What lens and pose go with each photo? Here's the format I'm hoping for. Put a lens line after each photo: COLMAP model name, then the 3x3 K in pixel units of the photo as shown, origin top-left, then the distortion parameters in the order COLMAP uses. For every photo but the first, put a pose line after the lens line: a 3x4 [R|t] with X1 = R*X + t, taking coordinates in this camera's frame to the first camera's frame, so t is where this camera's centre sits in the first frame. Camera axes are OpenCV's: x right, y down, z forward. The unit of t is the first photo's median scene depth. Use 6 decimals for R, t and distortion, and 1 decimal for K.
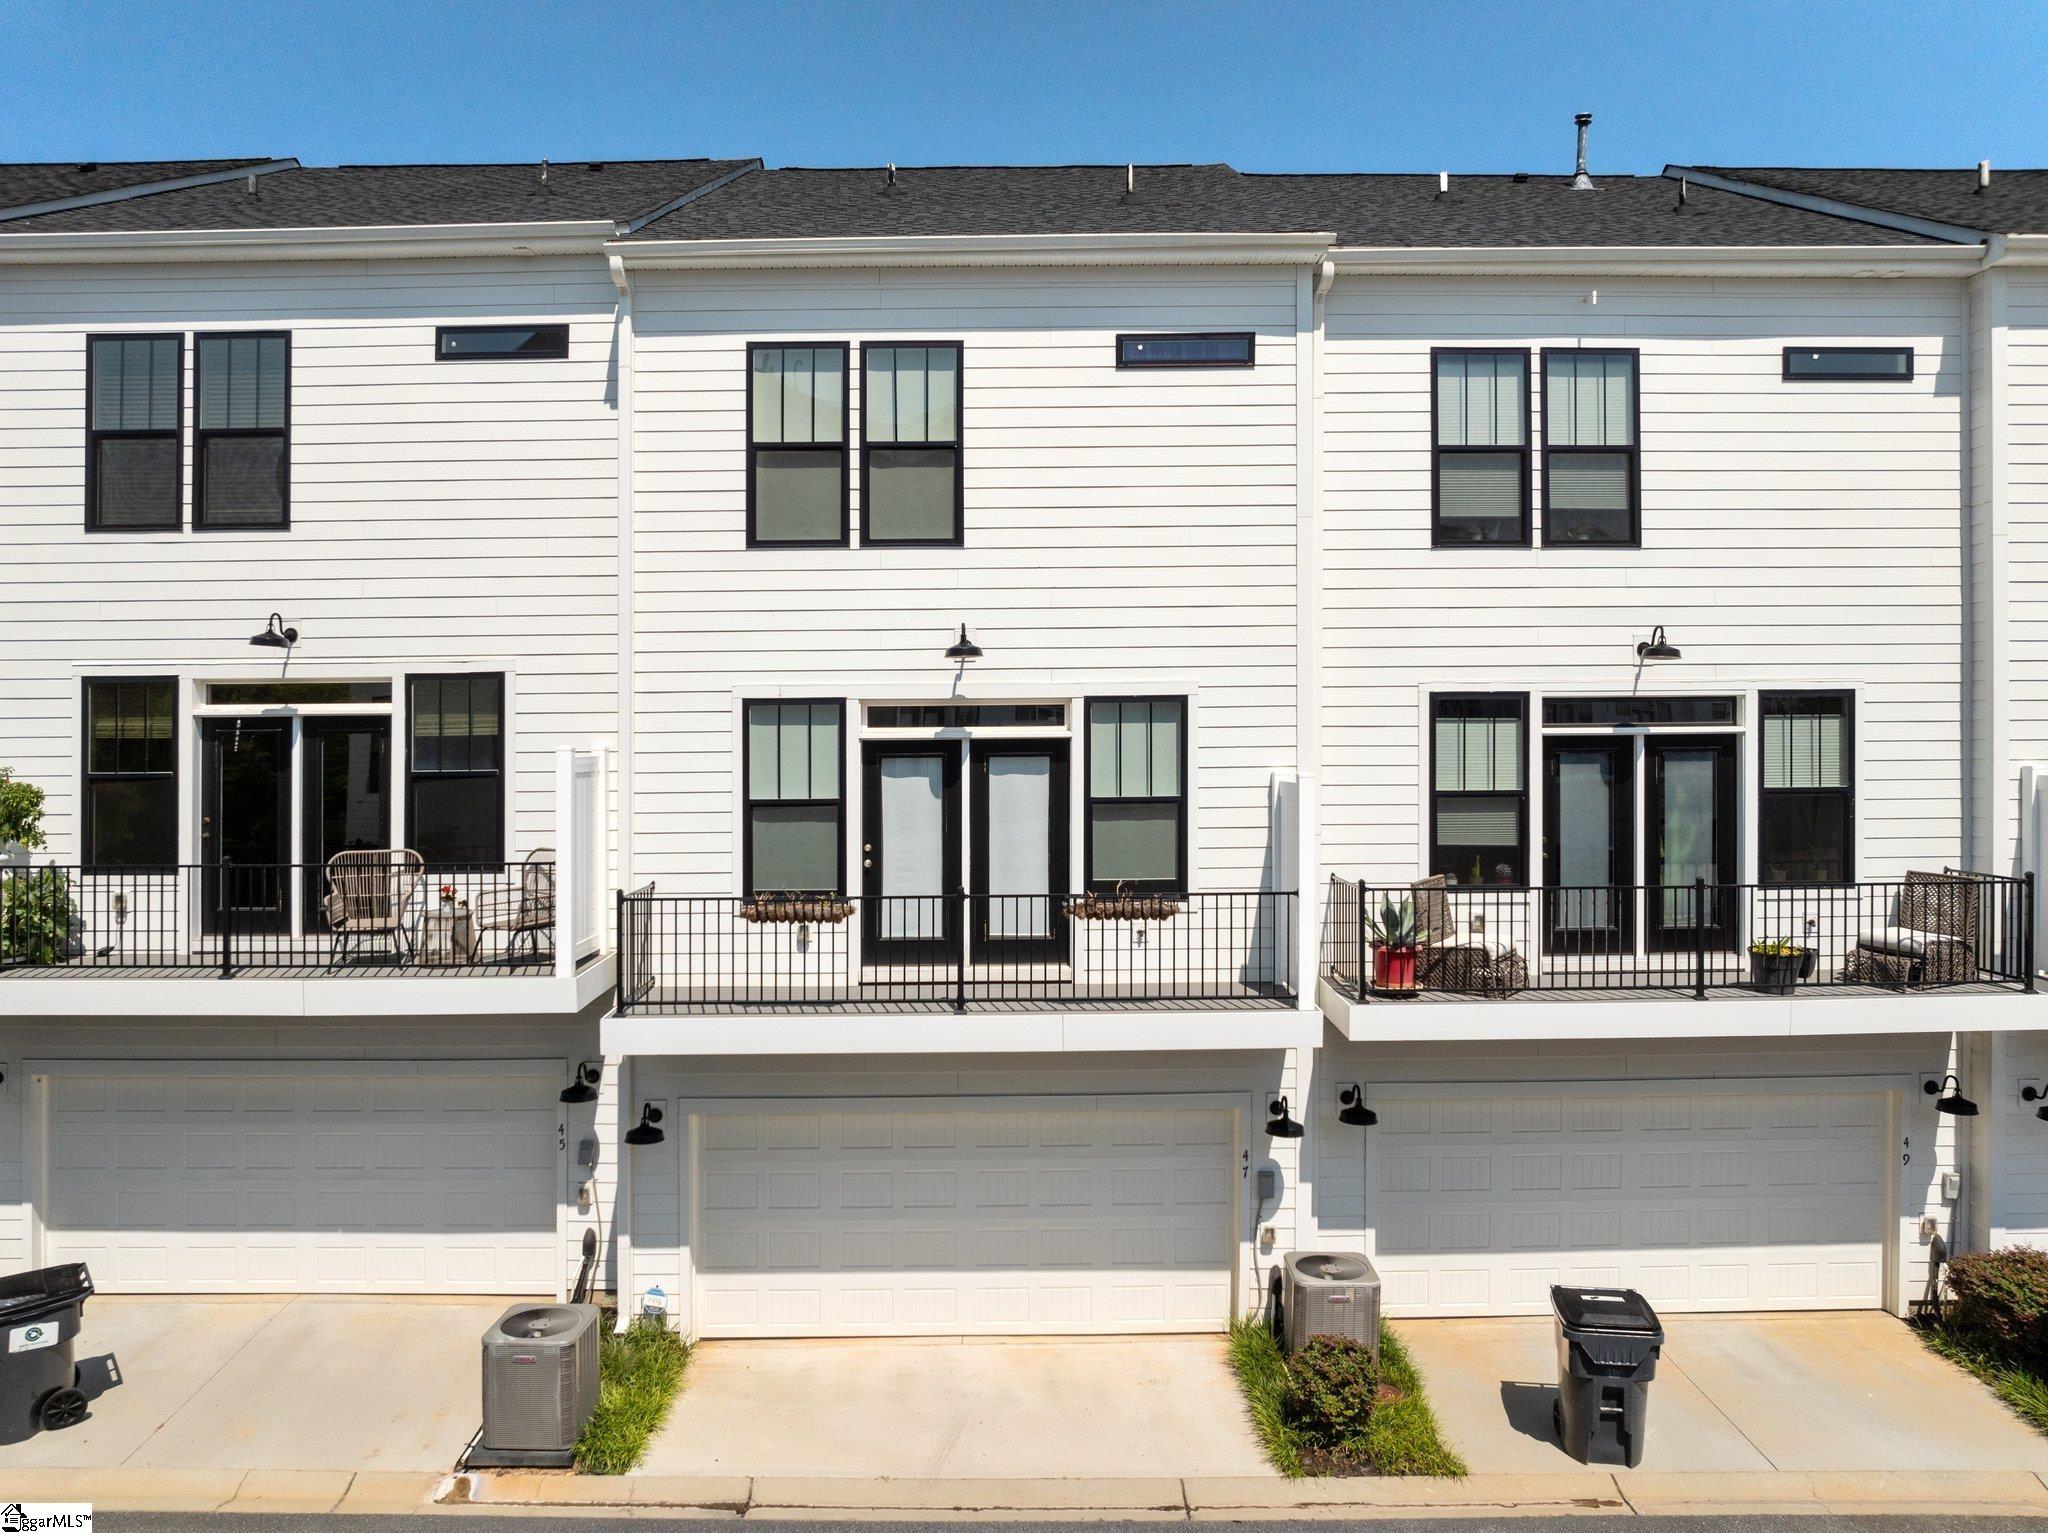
lens RADIAL K [[1464.0, 0, 1037.1], [0, 1464.0, 760.9], [0, 0, 1]] dist [-0.064791, 0.035608]
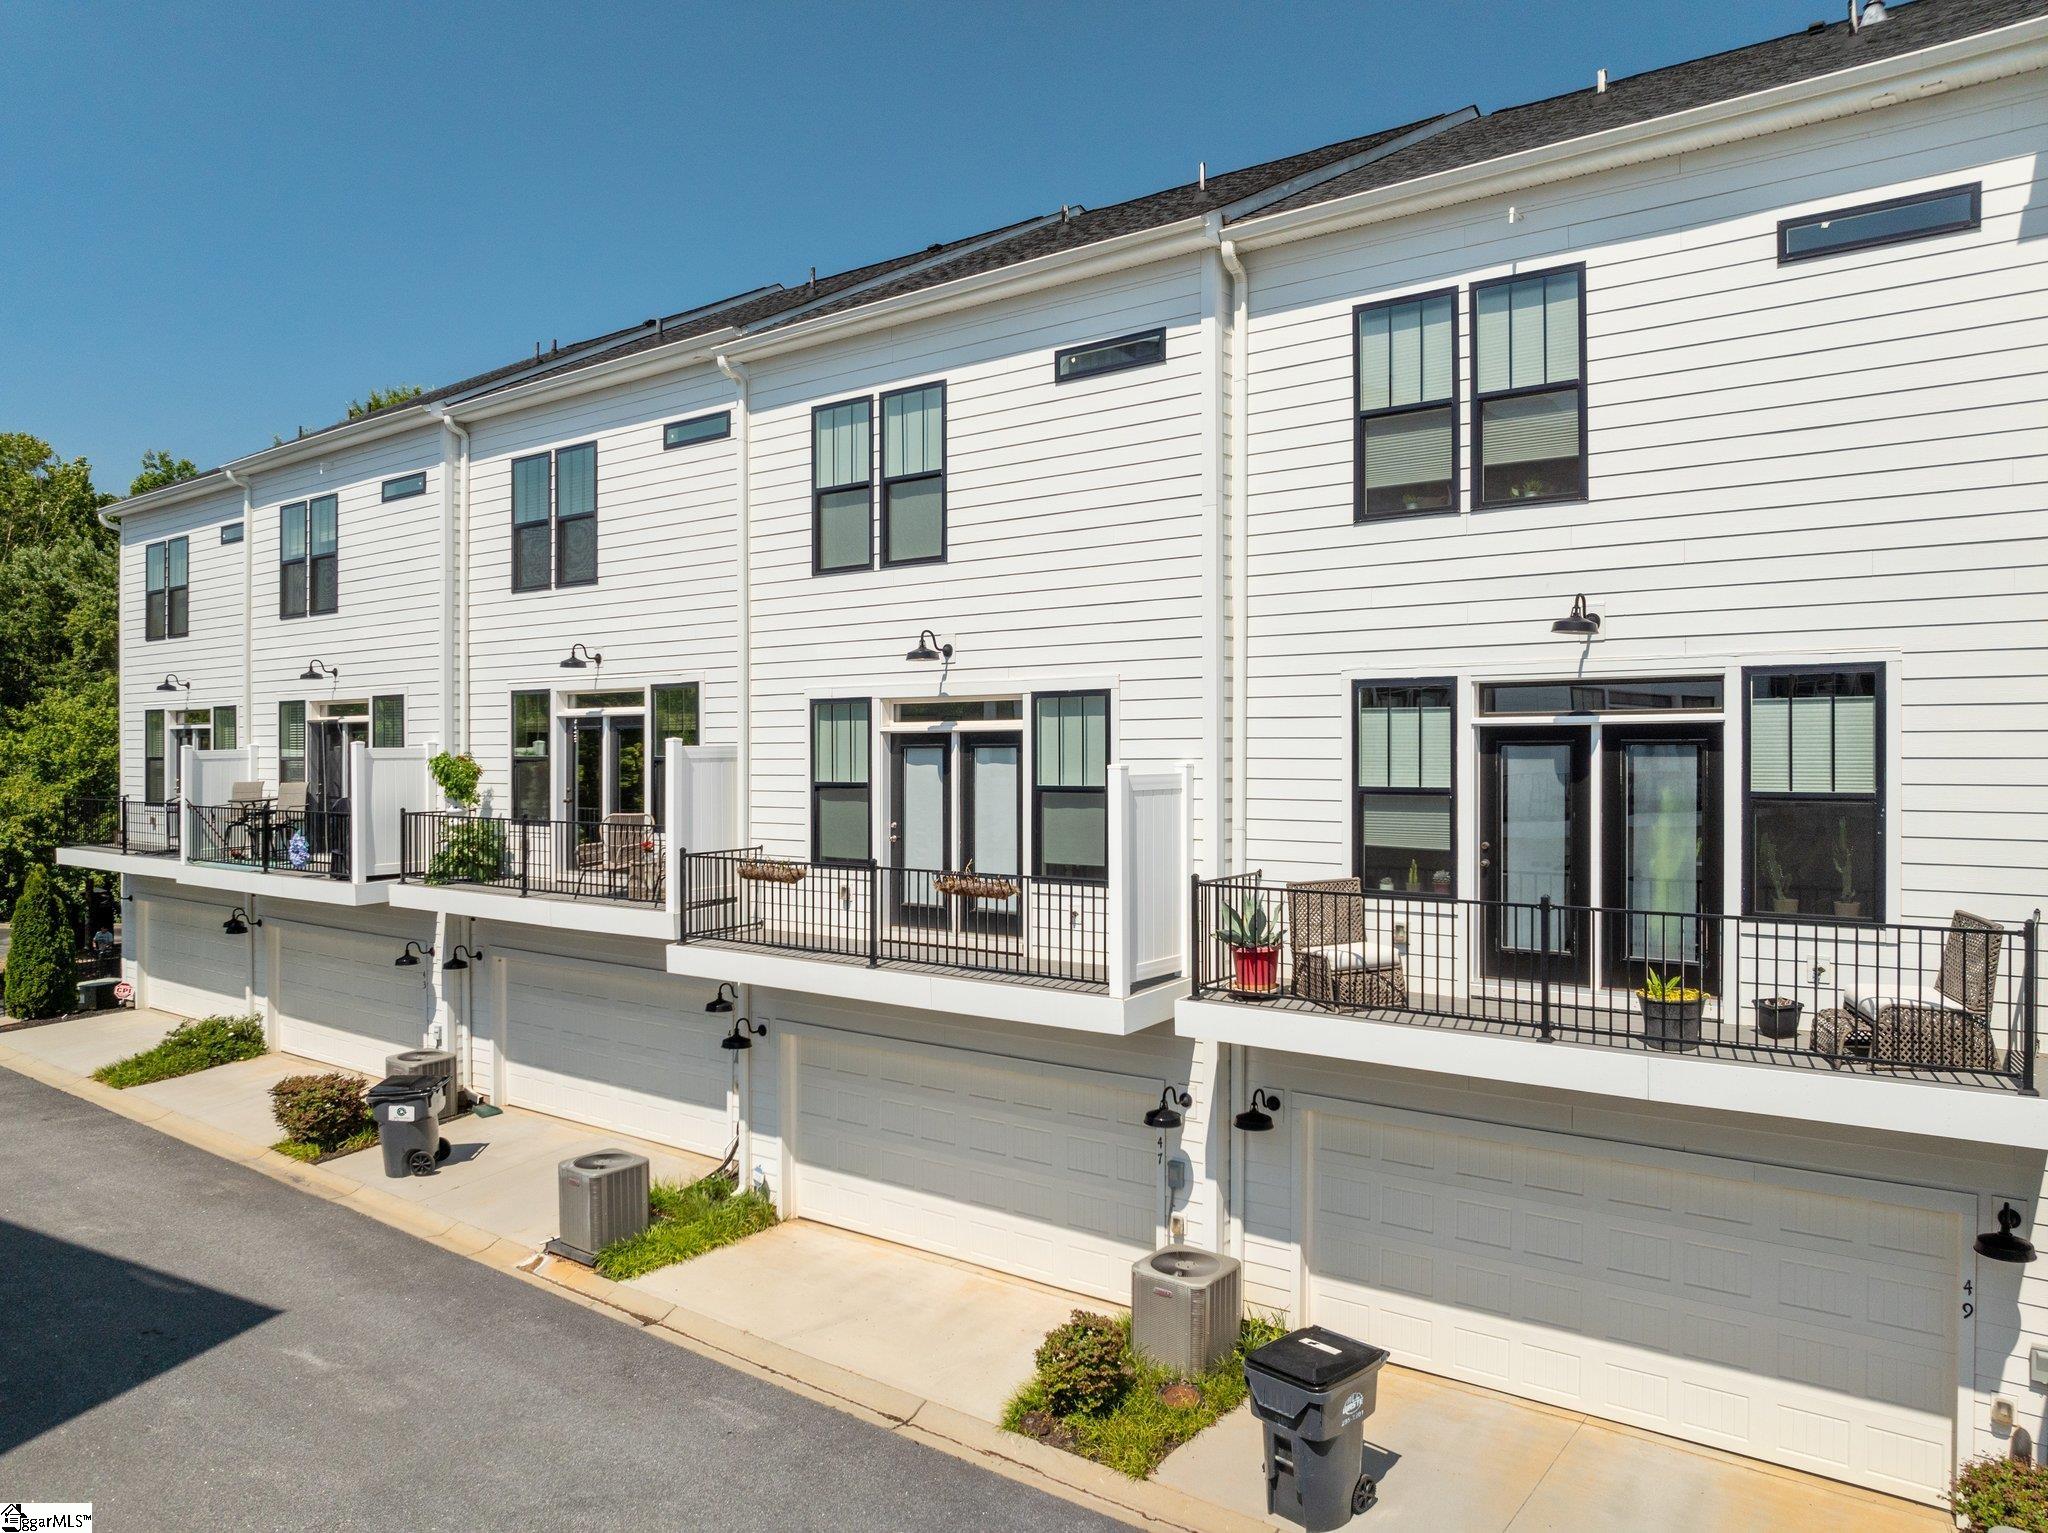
lens RADIAL K [[1464.0, 0, 1037.1], [0, 1464.0, 760.9], [0, 0, 1]] dist [-0.064791, 0.035608]
pose [[0.787632, 0.010122, -0.616062, 0.690212], [-0.004082, 0.999929, 0.011210, -0.005325], [0.616132, -0.006315, 0.787618, 0.147883]]
